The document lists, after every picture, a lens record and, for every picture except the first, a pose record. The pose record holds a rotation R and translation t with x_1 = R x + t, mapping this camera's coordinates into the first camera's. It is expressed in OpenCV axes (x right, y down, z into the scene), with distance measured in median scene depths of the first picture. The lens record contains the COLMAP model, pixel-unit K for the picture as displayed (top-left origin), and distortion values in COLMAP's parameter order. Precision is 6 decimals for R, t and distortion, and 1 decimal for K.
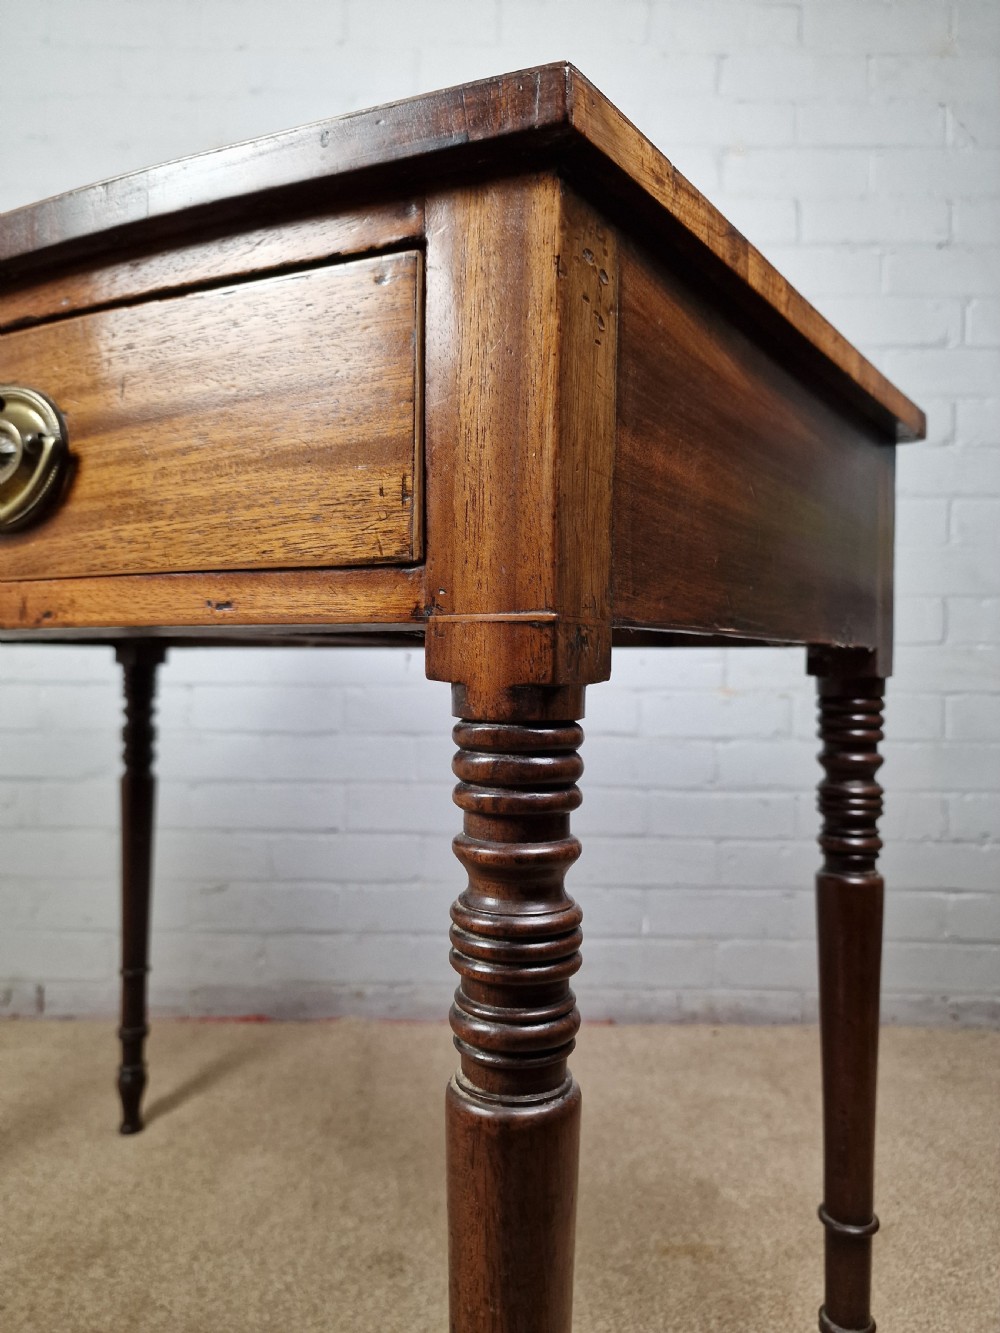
lens RADIAL K [[916.7, 0, 504.5], [0, 916.7, 659.2], [0, 0, 1]] dist [0.057090, -0.053697]
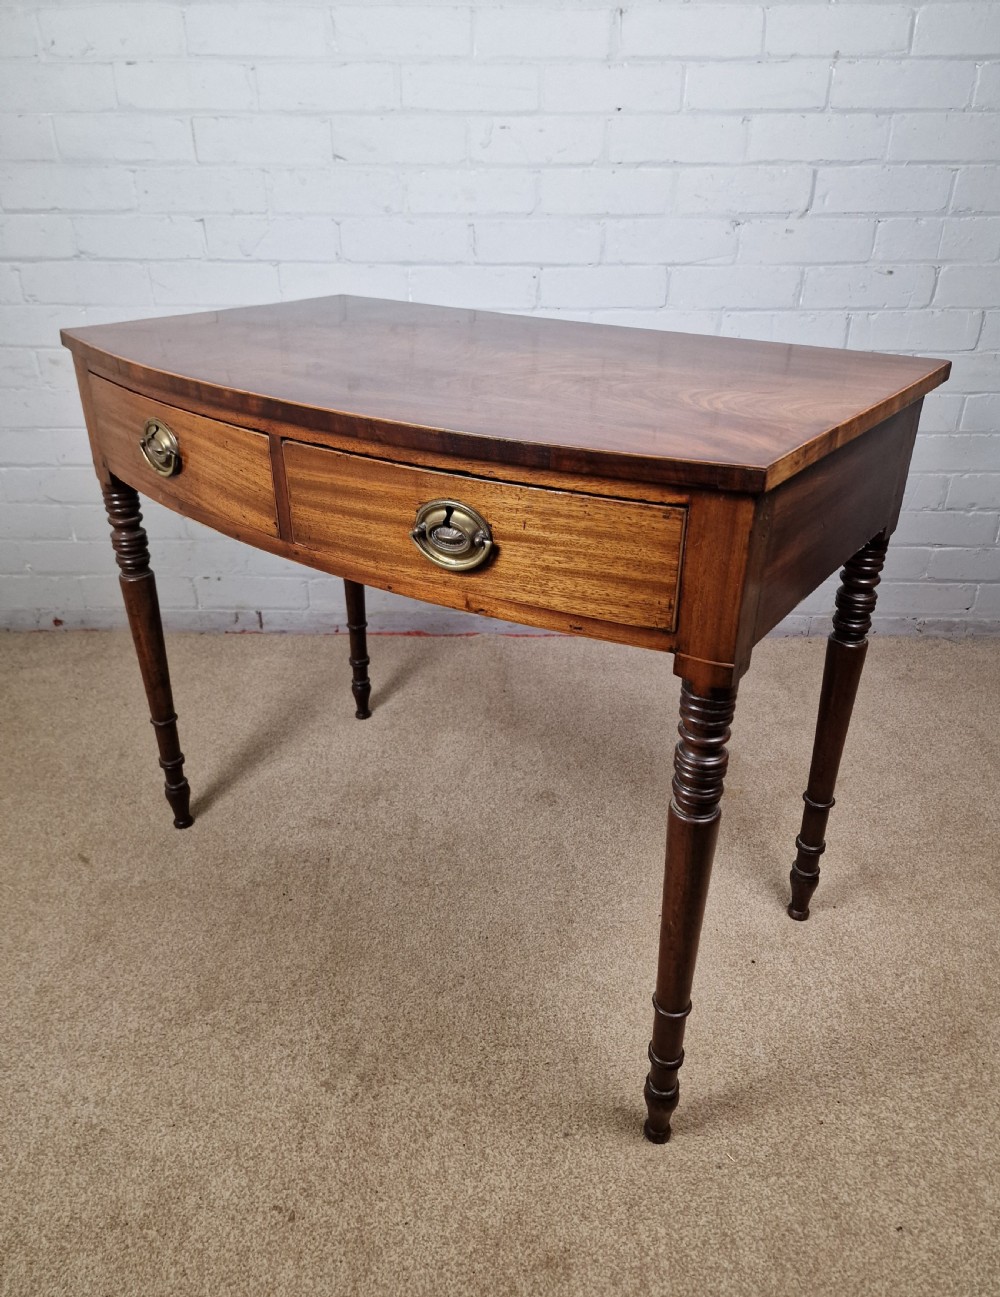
lens RADIAL K [[933.8, 0, 502.4], [0, 933.8, 620.5], [0, 0, 1]] dist [0.053872, -0.051979]
pose [[0.999788, 0.001023, -0.020573, -0.152887], [0.008409, 0.891469, 0.453004, -0.386859], [0.018804, -0.453080, 0.891271, -0.359757]]
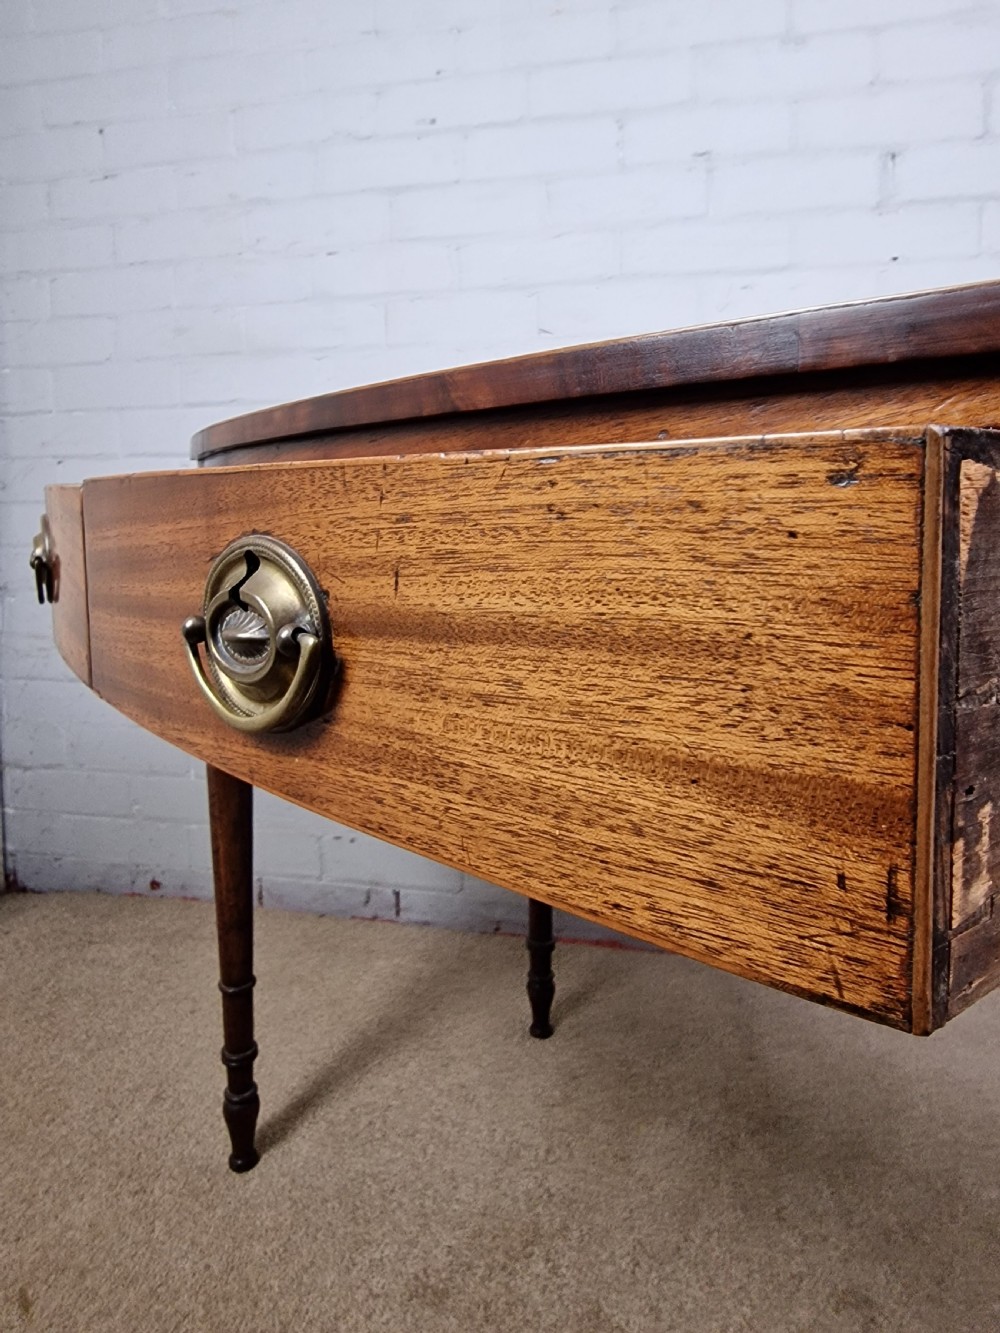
lens RADIAL K [[916.7, 0, 489.1], [0, 916.7, 555.2], [0, 0, 1]] dist [0.057090, -0.053697]
pose [[0.970310, -0.001521, -0.241861, -0.219601], [0.019748, 0.997140, 0.072956, -0.131066], [0.241058, -0.075566, 0.967564, 0.089835]]
